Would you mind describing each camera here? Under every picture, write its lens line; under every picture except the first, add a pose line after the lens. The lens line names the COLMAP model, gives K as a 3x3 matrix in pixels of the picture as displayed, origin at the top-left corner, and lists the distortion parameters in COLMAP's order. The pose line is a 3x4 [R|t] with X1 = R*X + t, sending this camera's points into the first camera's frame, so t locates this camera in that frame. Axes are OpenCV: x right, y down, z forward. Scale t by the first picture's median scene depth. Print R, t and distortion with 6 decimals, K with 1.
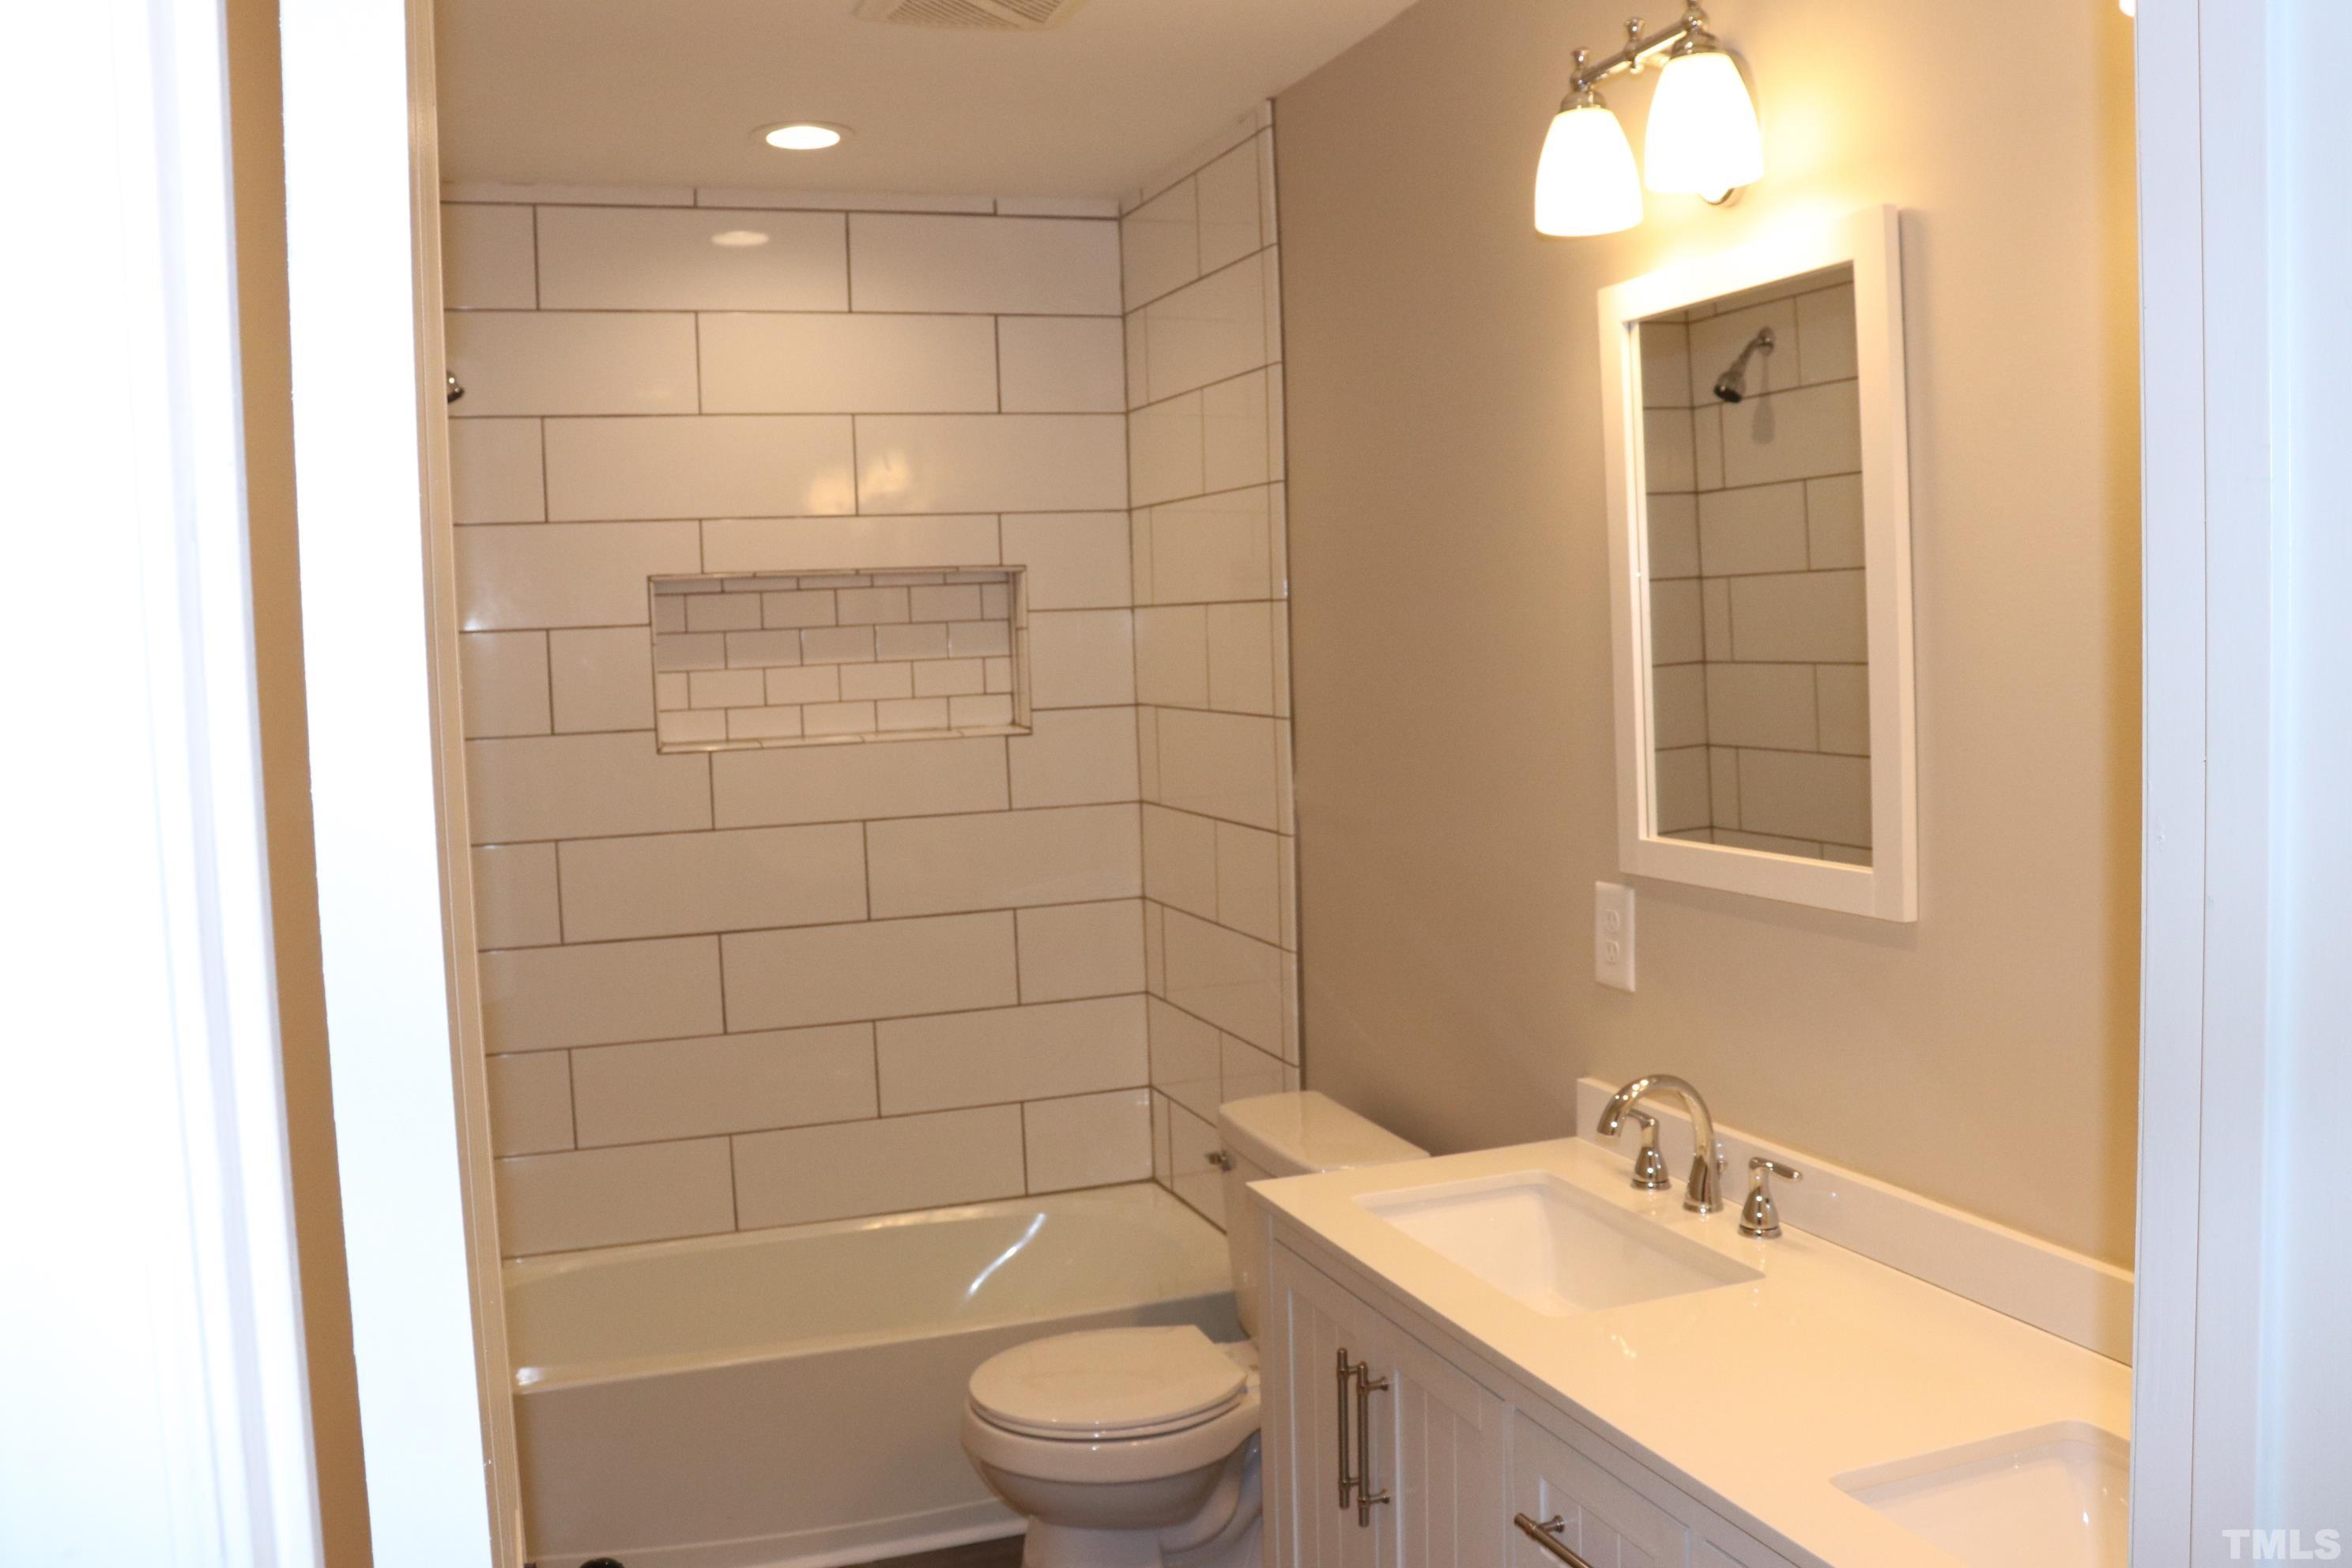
lens RADIAL K [[1955.4, 0, 1192.3], [0, 1955.4, 777.6], [0, 0, 1]] dist [-0.171087, 0.145144]
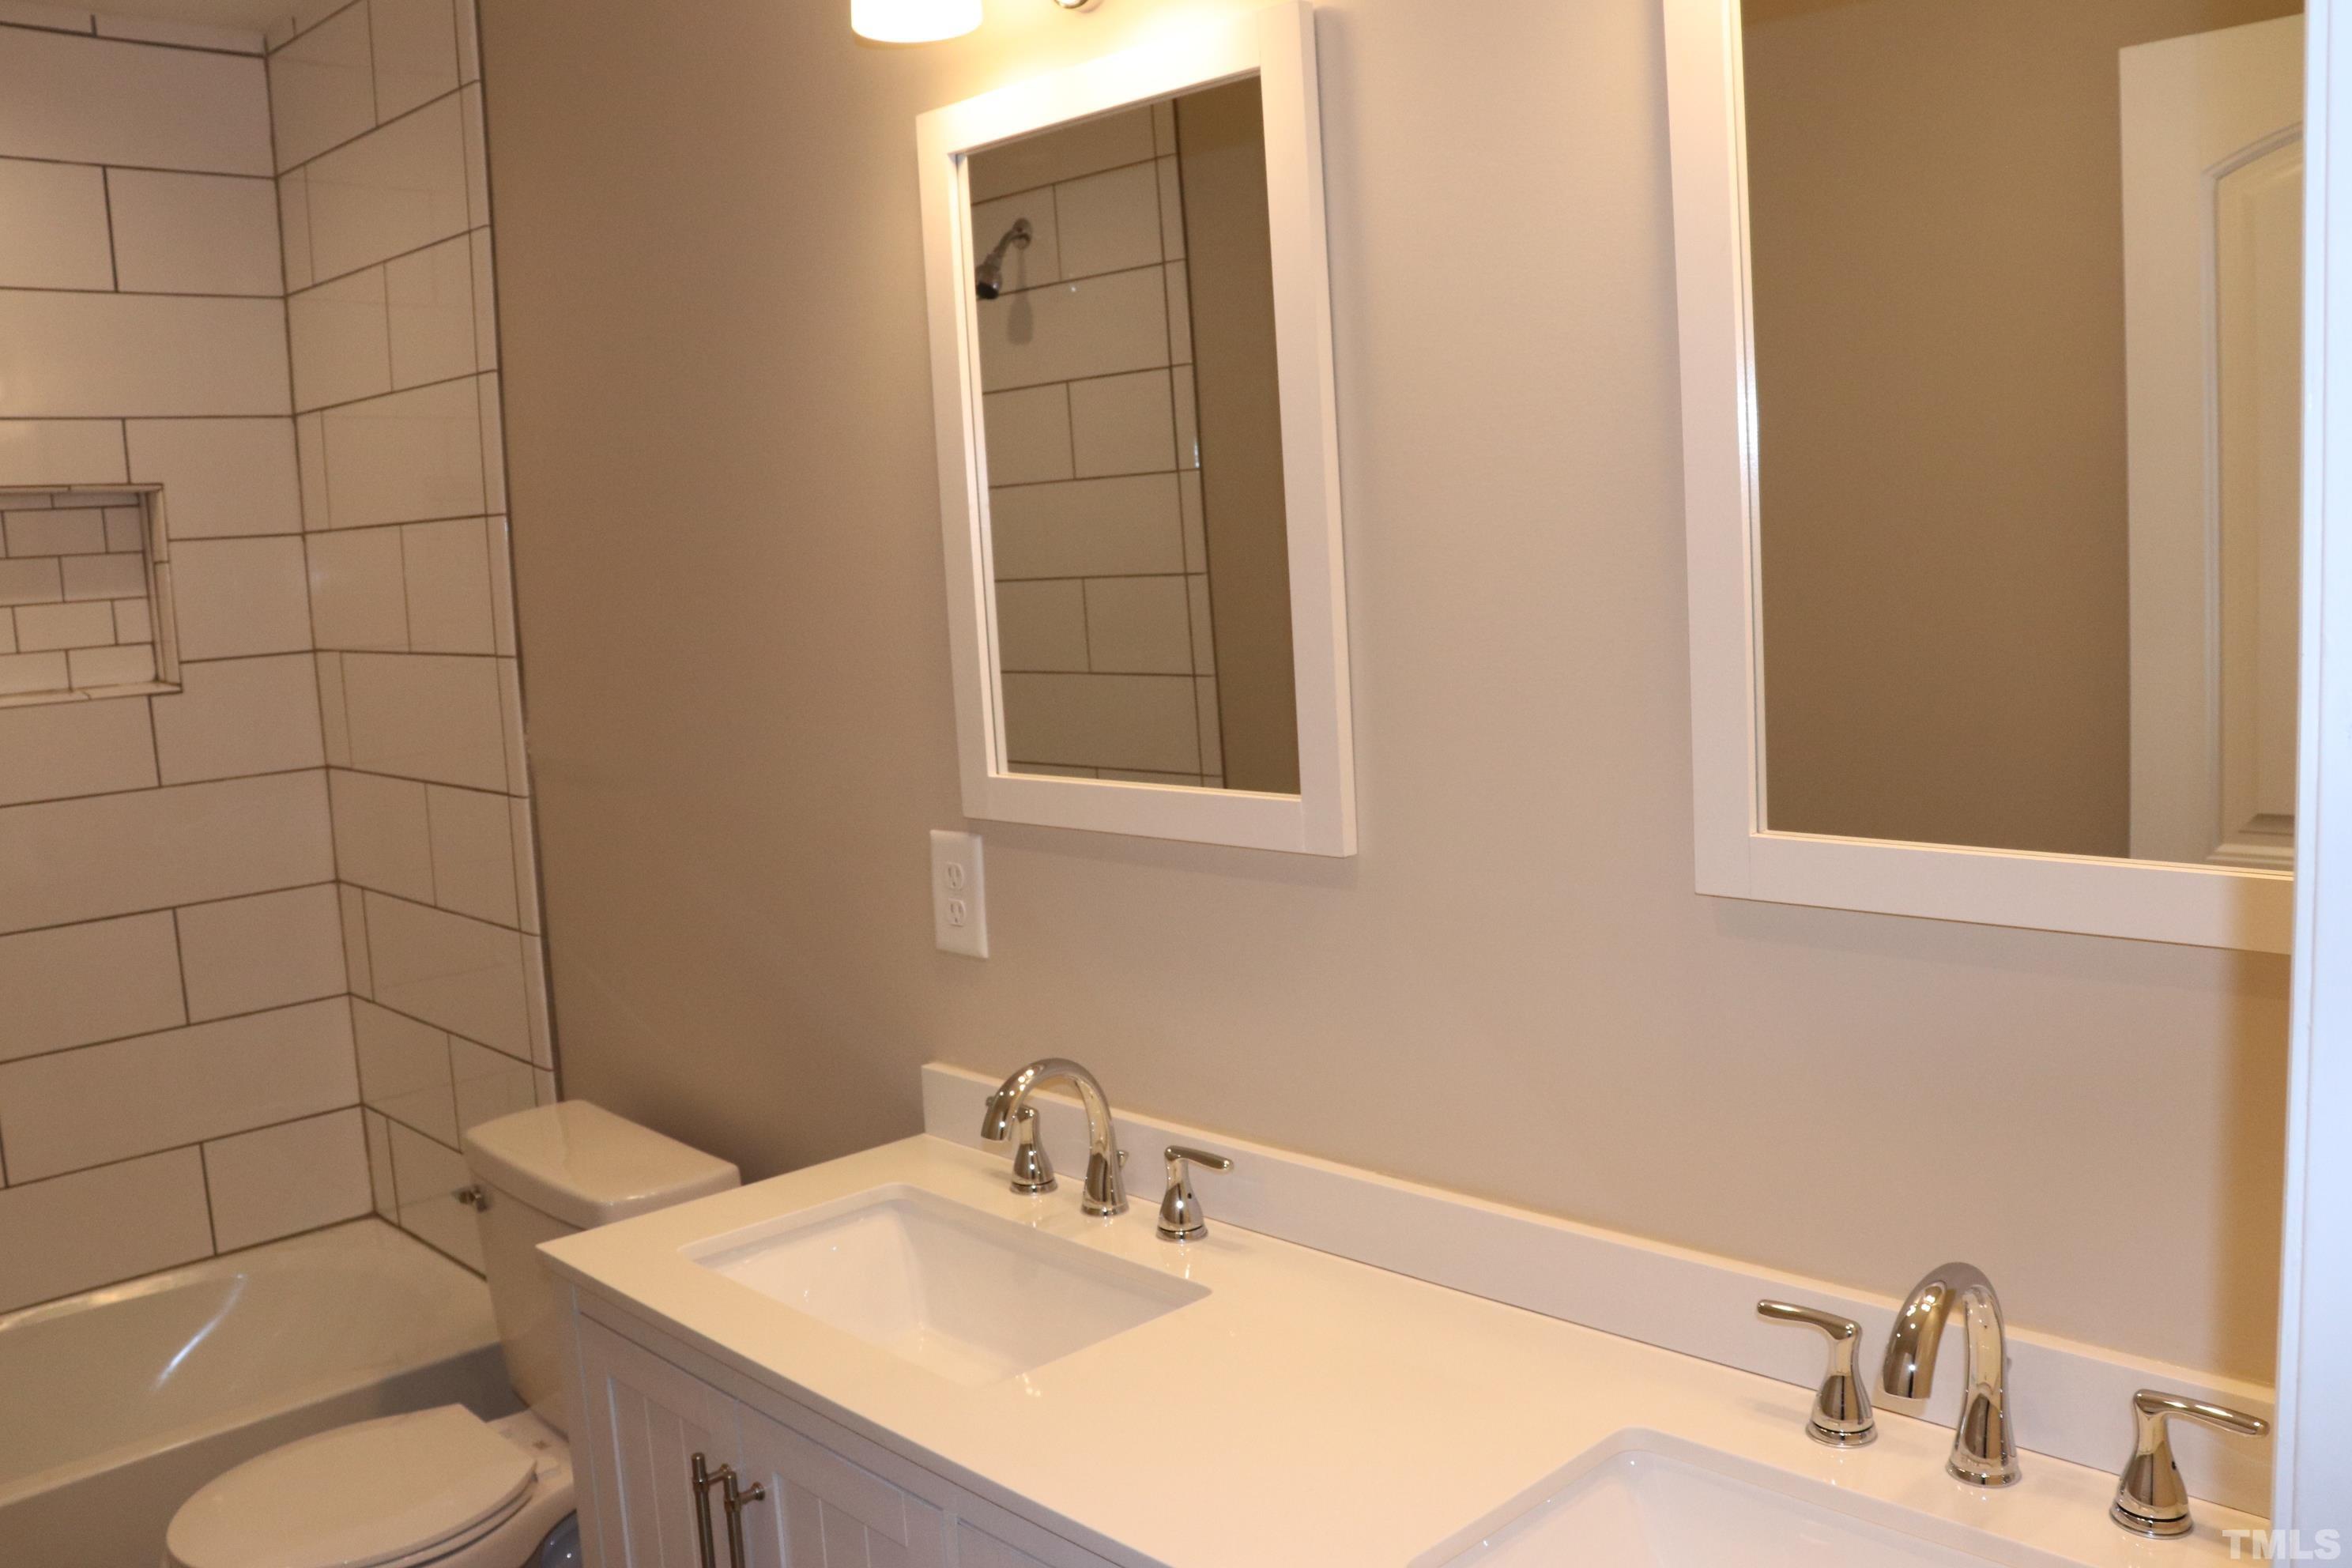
lens RADIAL K [[1955.4, 0, 1187.3], [0, 1955.4, 785.7], [0, 0, 1]] dist [-0.171087, 0.145144]
pose [[0.913822, -0.059220, 0.401773, -0.018800], [0.045500, 0.998012, 0.043616, 0.001768], [-0.403557, -0.021576, 0.914700, 0.124594]]
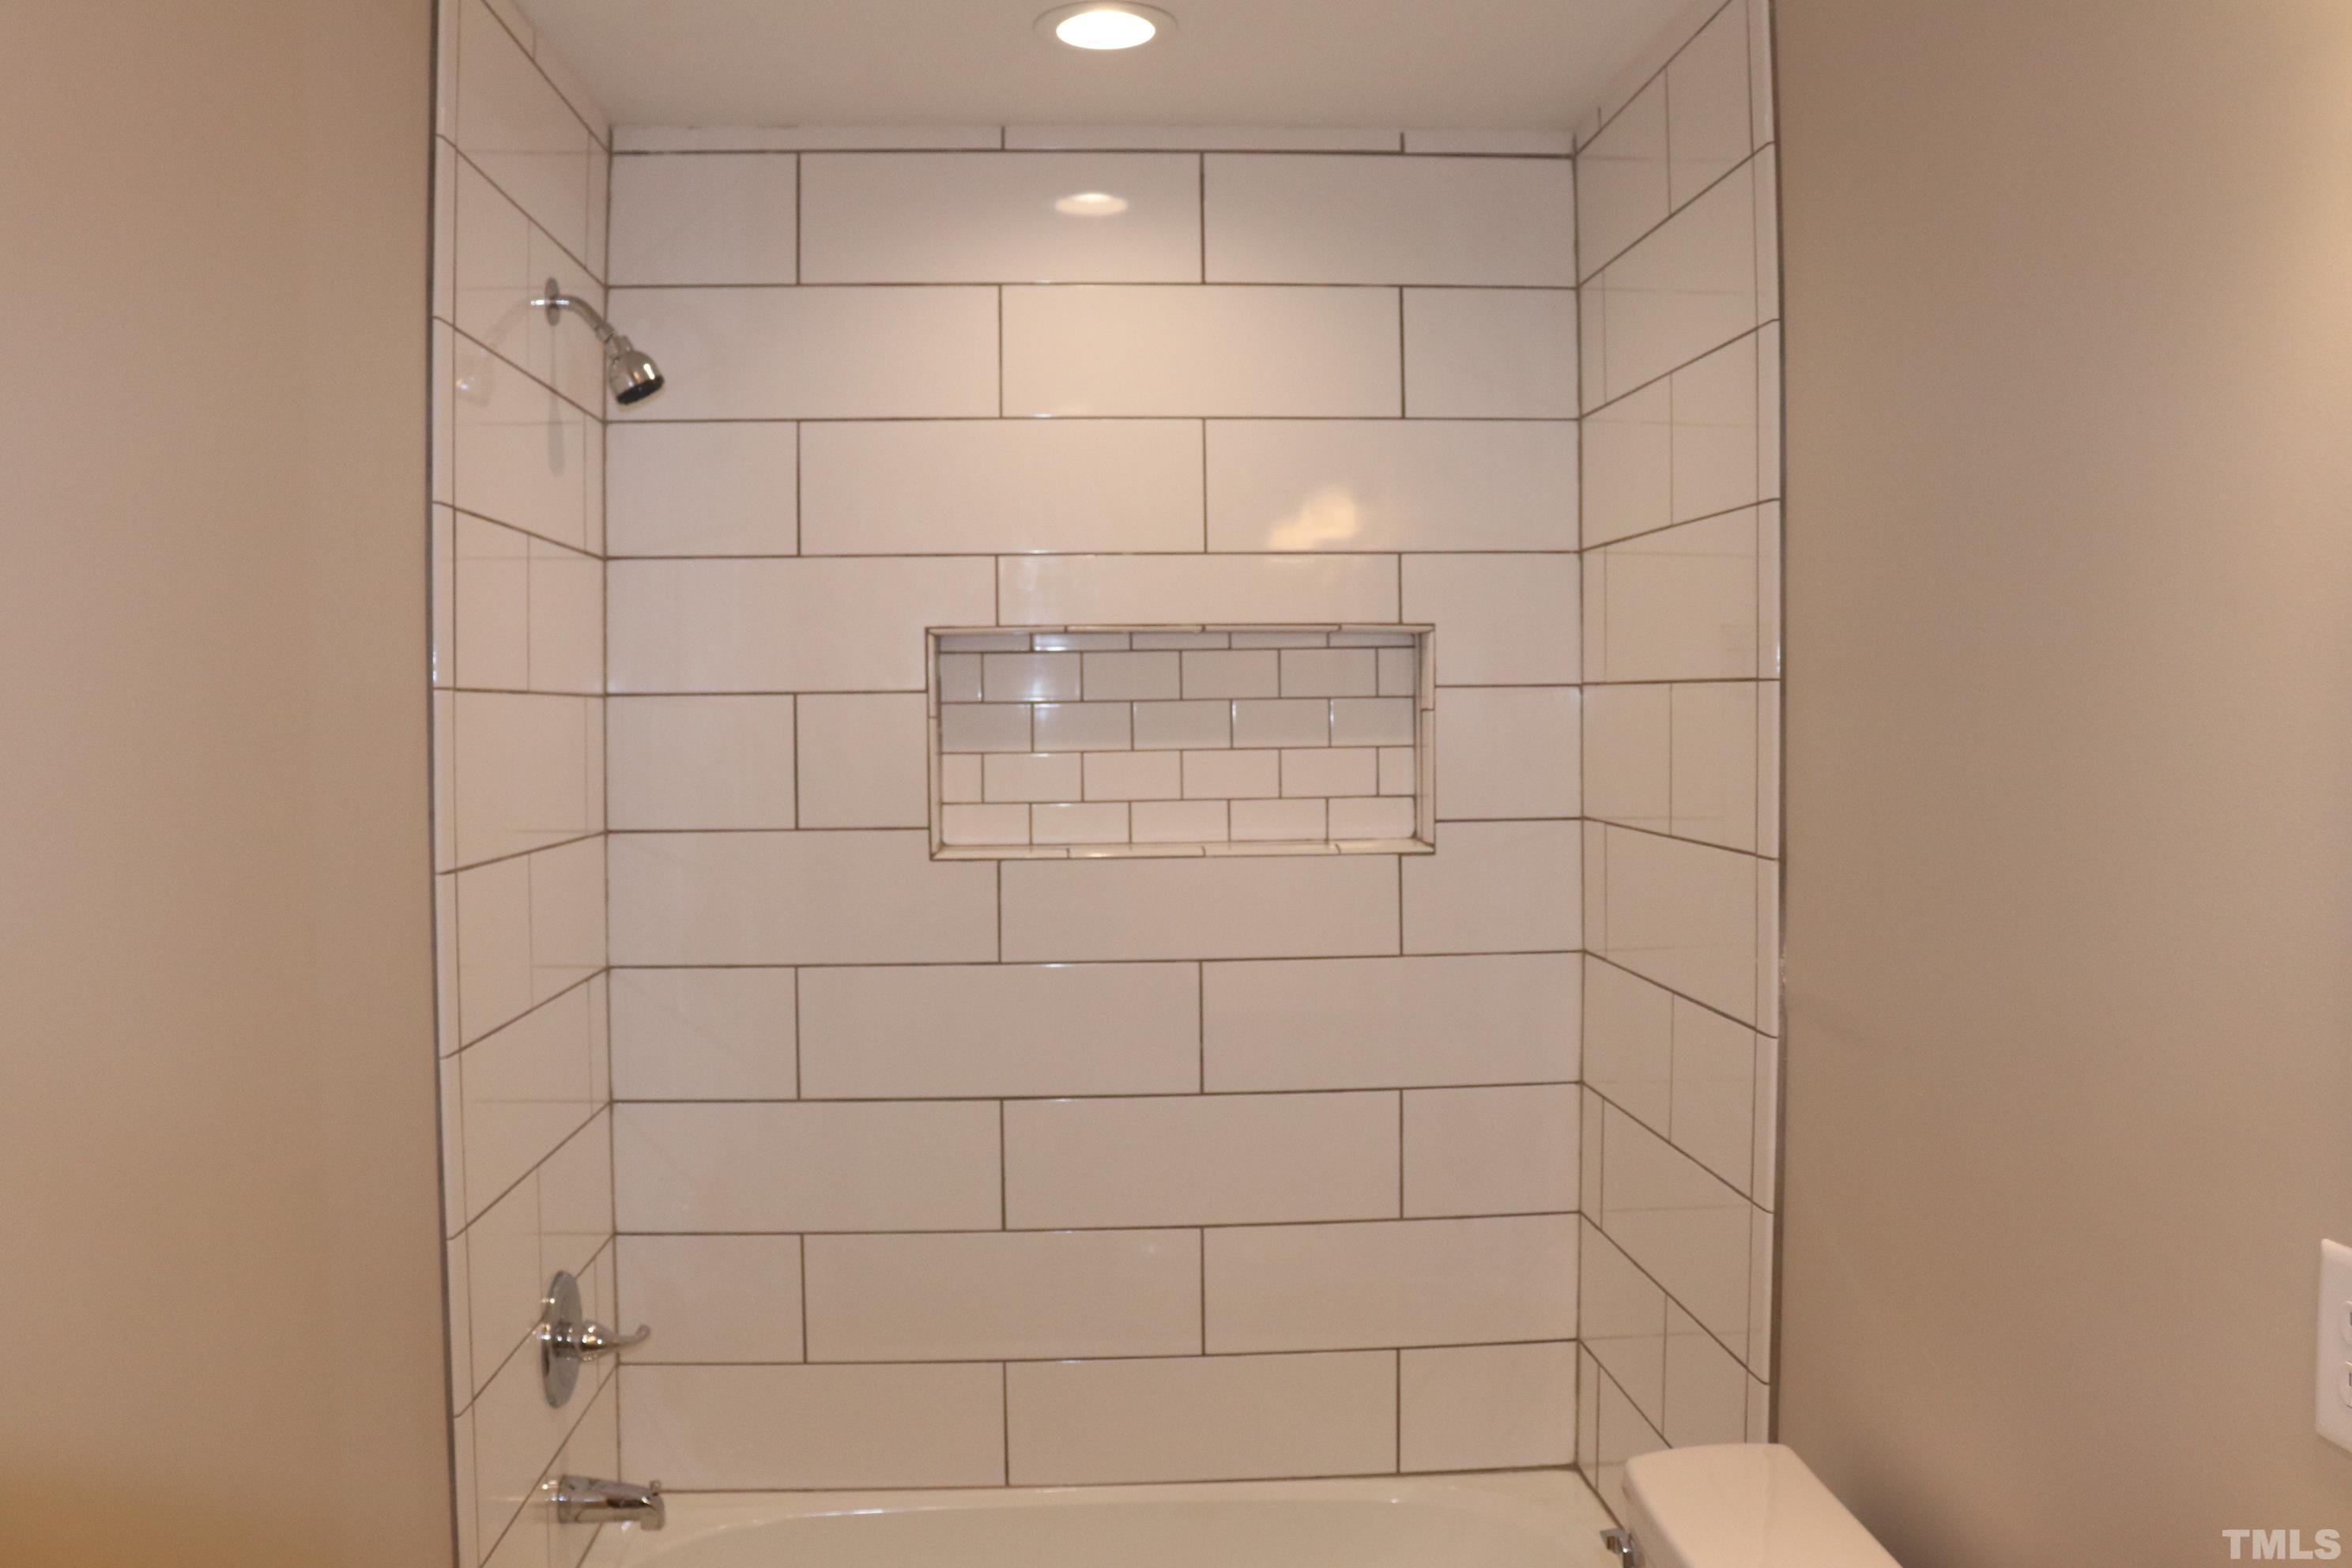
lens RADIAL K [[1955.4, 0, 1183.3], [0, 1955.4, 766.4], [0, 0, 1]] dist [-0.171087, 0.145144]
pose [[0.958431, 0.032746, -0.283438, 0.037184], [-0.044455, 0.998399, -0.034978, -0.027520], [0.281839, 0.046124, 0.958352, 0.295068]]
